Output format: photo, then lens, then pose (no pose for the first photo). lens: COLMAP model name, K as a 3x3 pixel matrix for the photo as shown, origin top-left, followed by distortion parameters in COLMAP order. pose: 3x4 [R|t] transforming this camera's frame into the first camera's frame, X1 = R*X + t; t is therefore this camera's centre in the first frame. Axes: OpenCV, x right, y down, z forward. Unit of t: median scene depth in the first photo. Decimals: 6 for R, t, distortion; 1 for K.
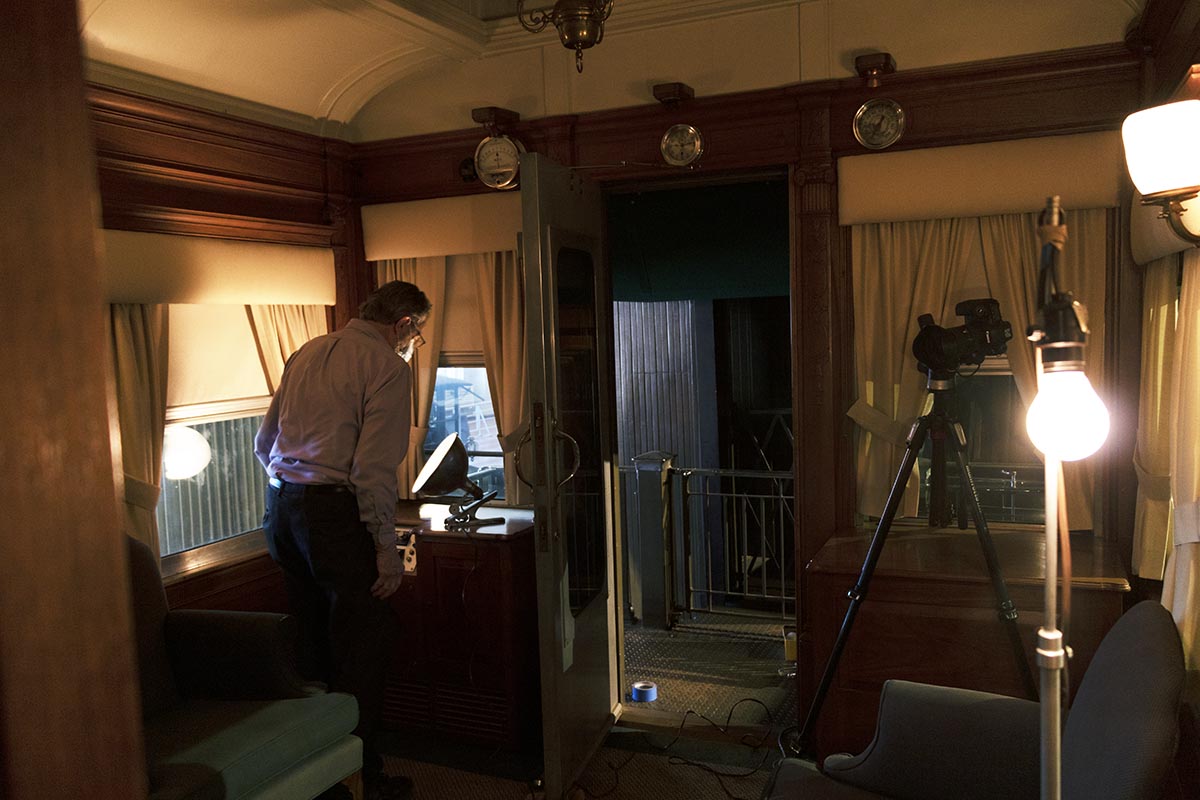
lens RADIAL K [[996.3, 0, 600.0], [0, 996.3, 400.0], [0, 0, 1]] dist [-0.001439, -0.000641]
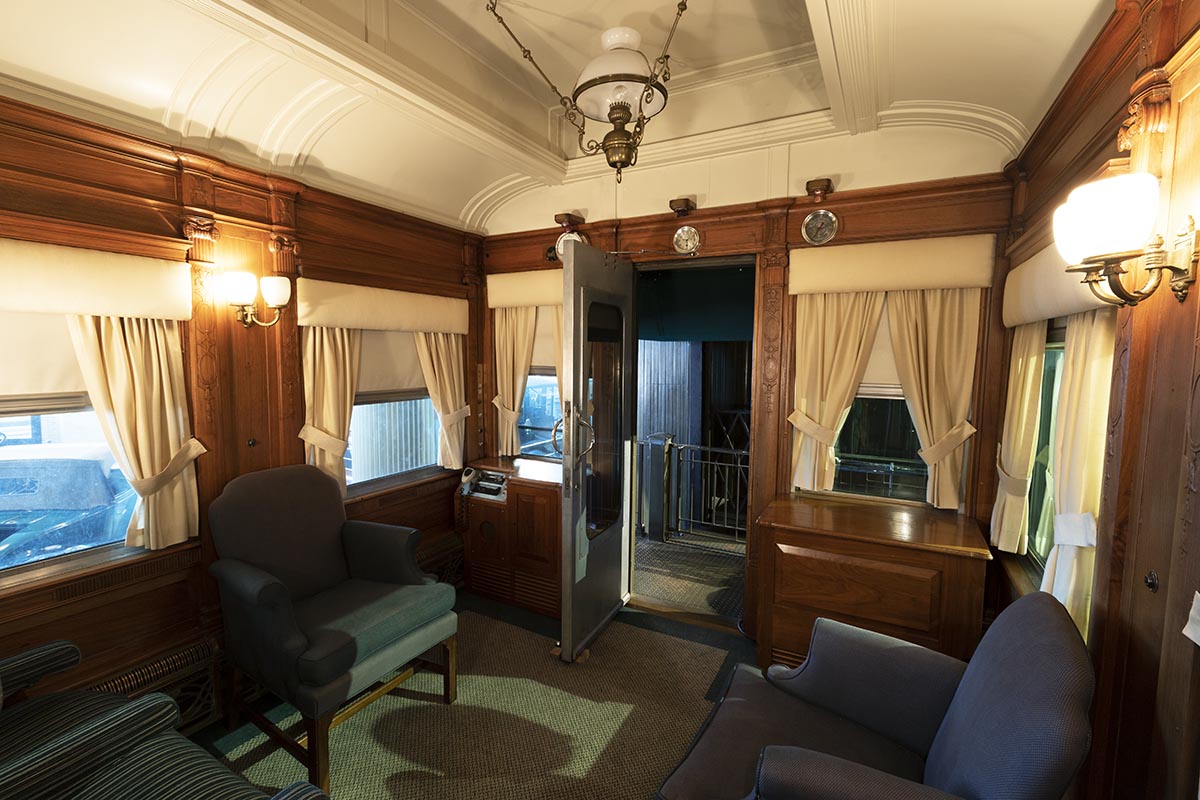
lens RADIAL K [[549.5, 0, 589.1], [0, 549.5, 398.5], [0, 0, 1]] dist [-0.000224, 0.000082]
pose [[0.994966, 0.050712, -0.086430, 0.015965], [-0.050119, 0.998703, 0.009021, -0.008857], [0.086775, -0.004644, 0.996217, 0.122039]]
